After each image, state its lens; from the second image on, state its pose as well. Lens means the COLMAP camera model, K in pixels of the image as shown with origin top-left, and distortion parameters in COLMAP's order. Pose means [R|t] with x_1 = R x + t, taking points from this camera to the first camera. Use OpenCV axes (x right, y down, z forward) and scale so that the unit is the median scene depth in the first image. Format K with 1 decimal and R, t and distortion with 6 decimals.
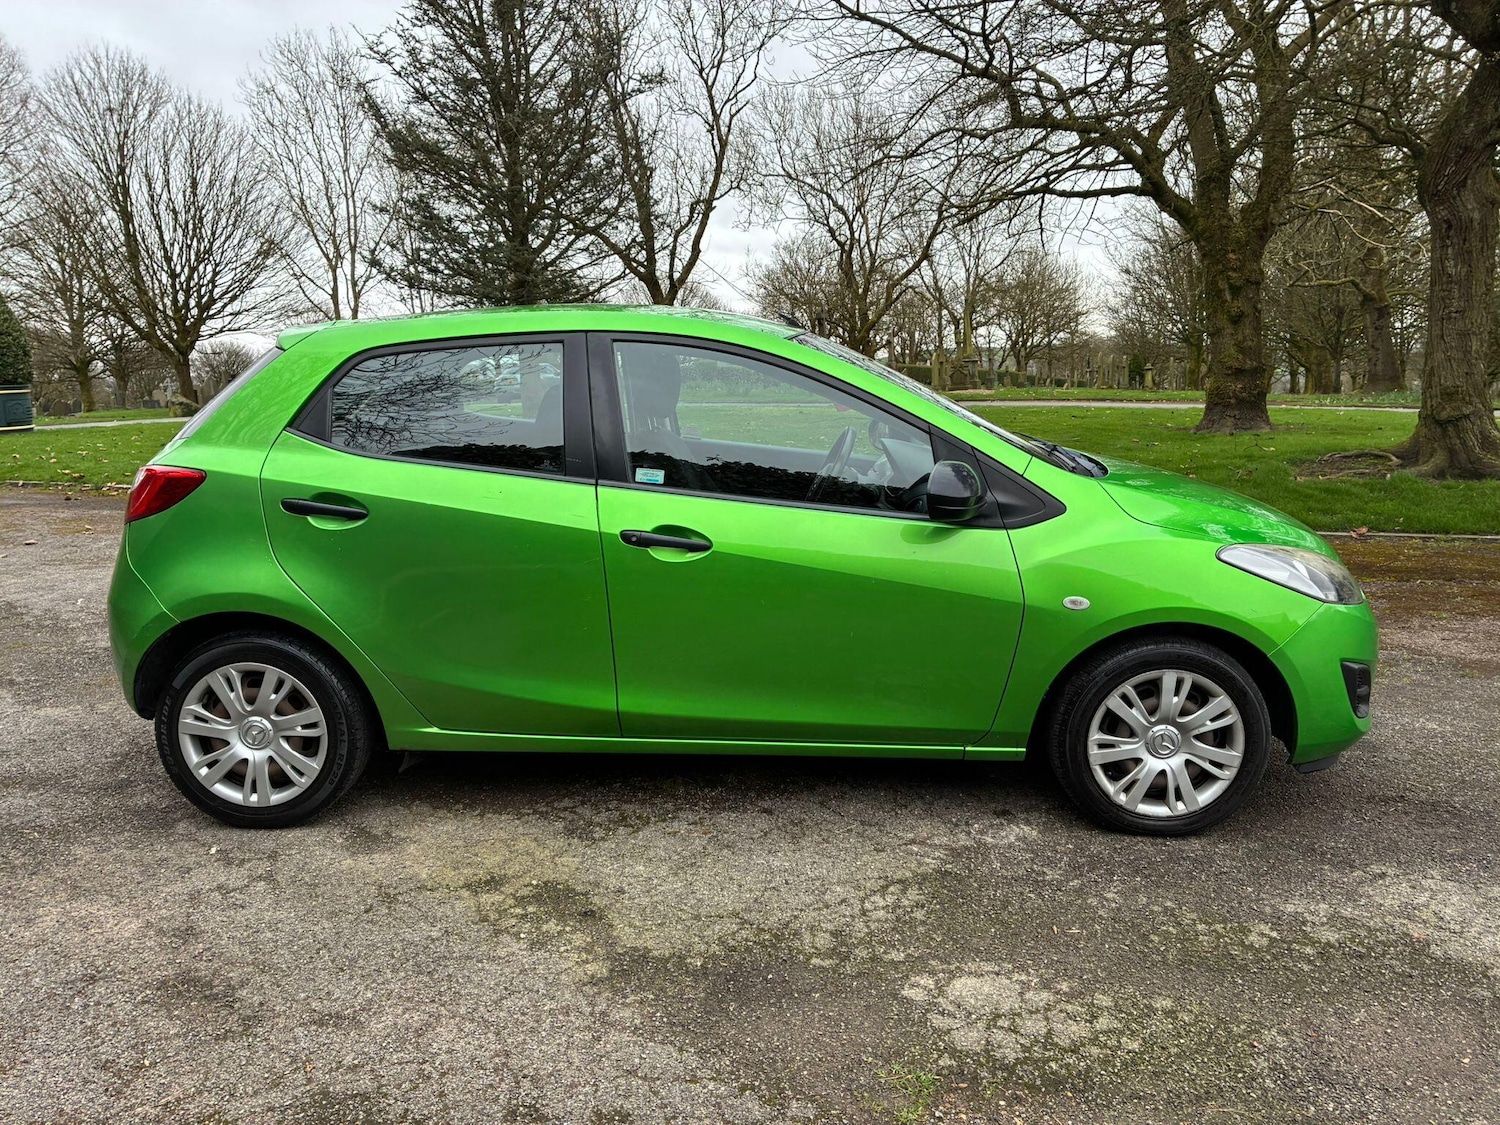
lens RADIAL K [[1140.3, 0, 736.9], [0, 1140.3, 543.4], [0, 0, 1]] dist [0.052457, -0.070027]
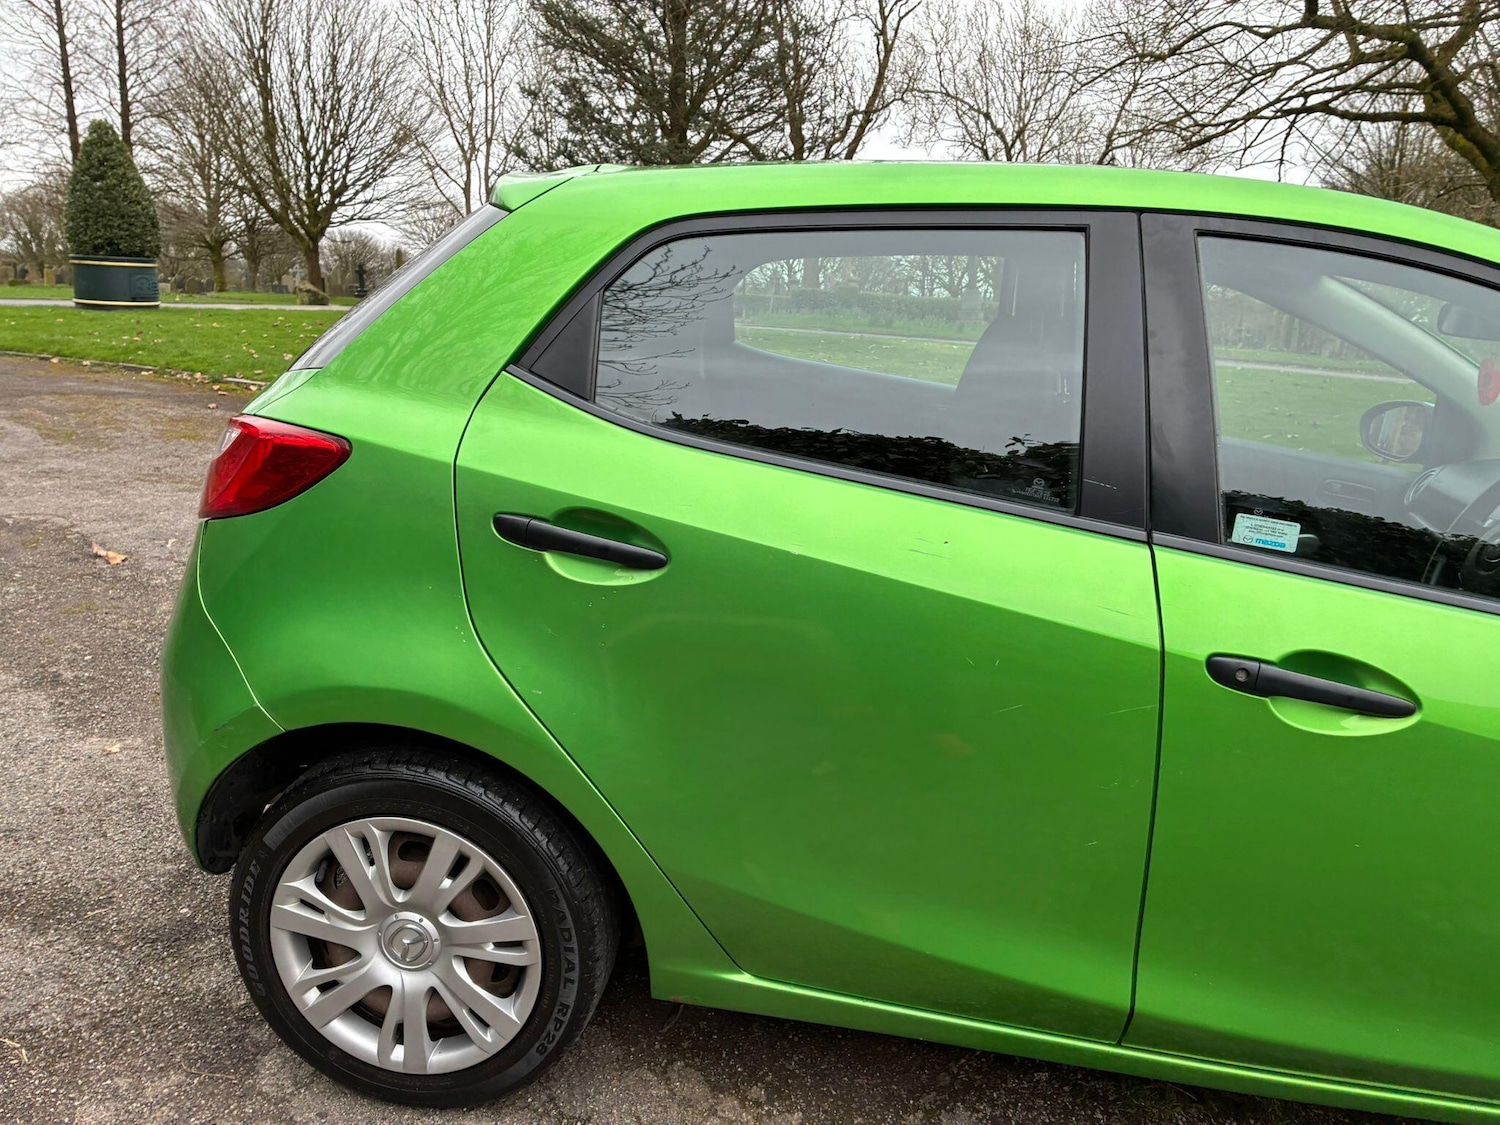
lens RADIAL K [[1140.3, 0, 732.4], [0, 1140.3, 563.6], [0, 0, 1]] dist [0.052457, -0.070027]
pose [[0.991884, 0.095552, -0.083885, -0.084558], [-0.088477, 0.992500, 0.084360, -0.022717], [0.091317, -0.076253, 0.992898, 0.174198]]
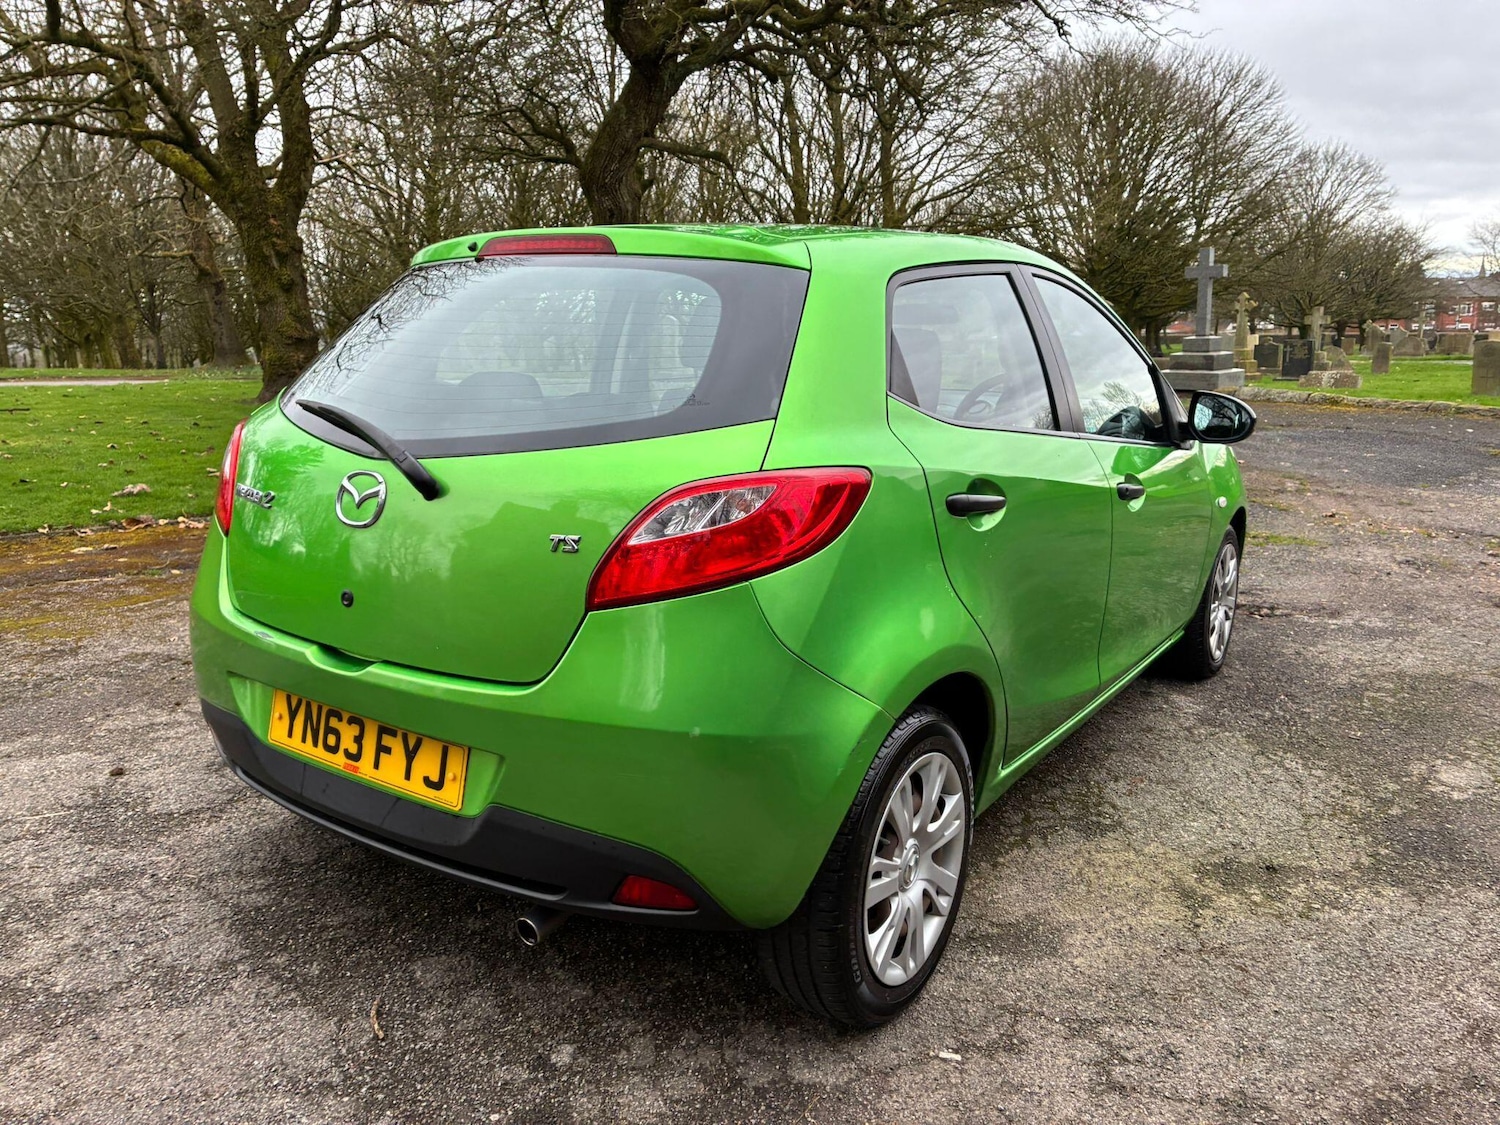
lens RADIAL K [[1140.3, 0, 744.9], [0, 1140.3, 569.3], [0, 0, 1]] dist [0.052457, -0.070027]
pose [[0.525250, -0.161383, 0.835505, -0.338457], [0.127136, 0.985714, 0.110472, -0.028177], [-0.841397, 0.048197, 0.538264, 0.250633]]
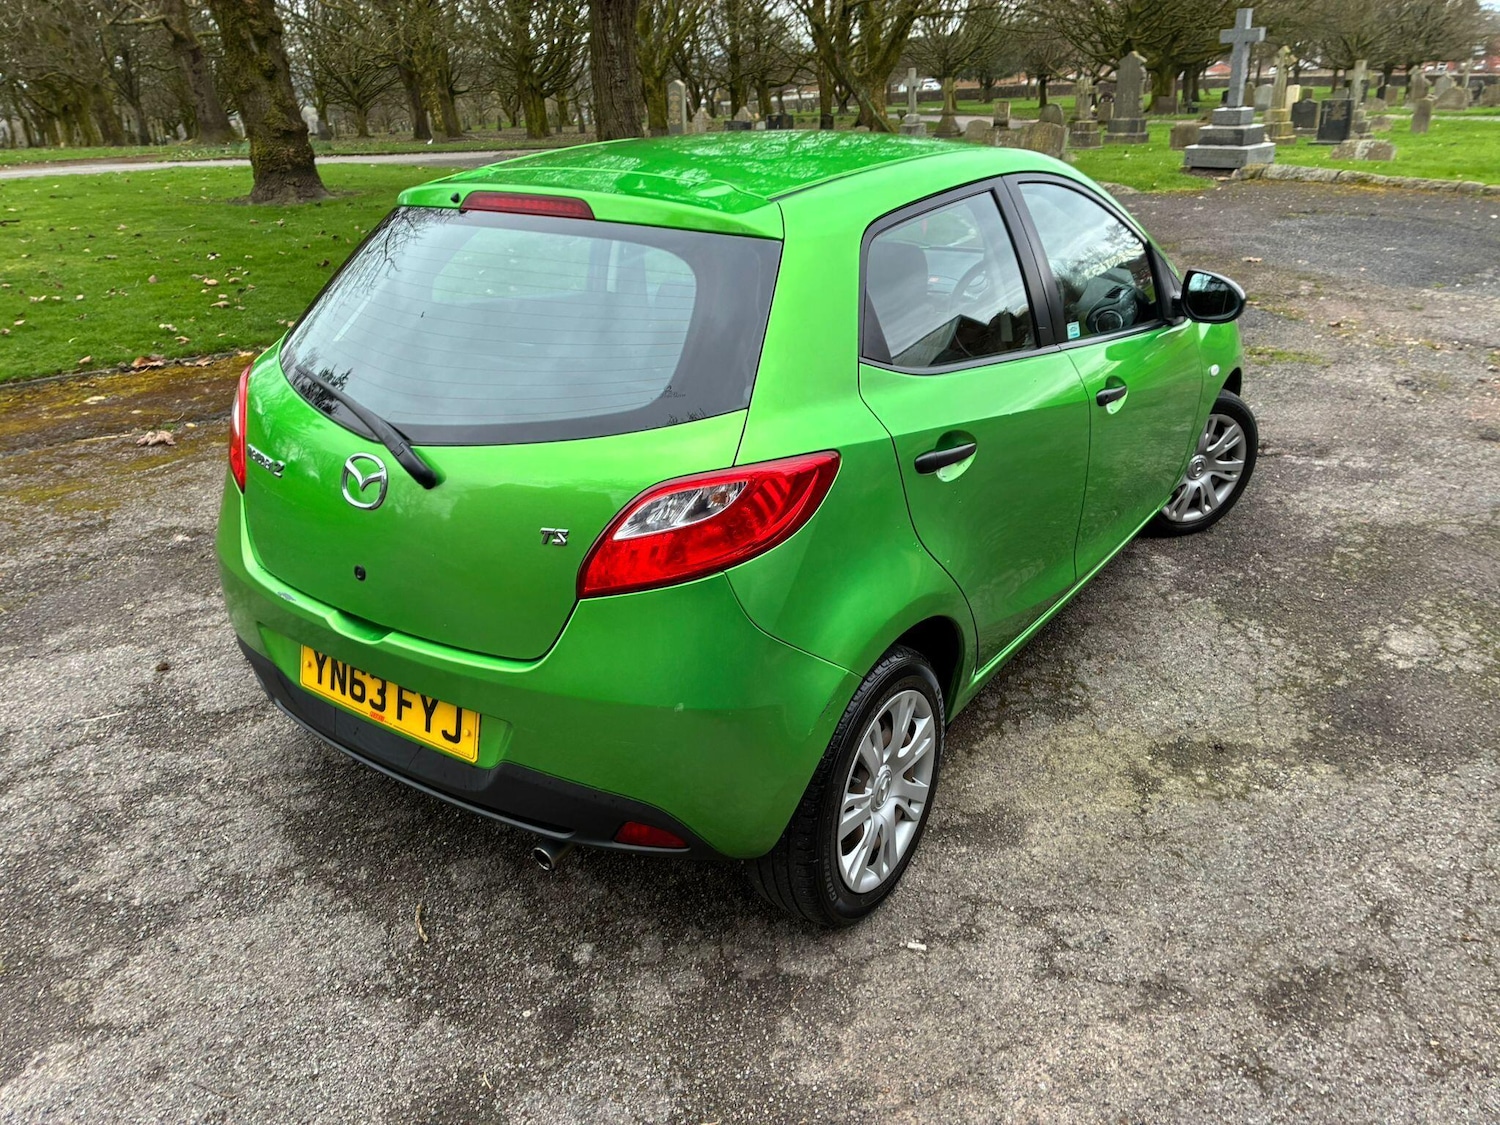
lens RADIAL K [[1140.3, 0, 777.3], [0, 1140.3, 557.8], [0, 0, 1]] dist [0.052457, -0.070027]
pose [[0.514573, -0.331862, 0.790621, -0.337981], [0.150897, 0.942723, 0.297495, -0.067454], [-0.844064, -0.033780, 0.535177, 0.233785]]
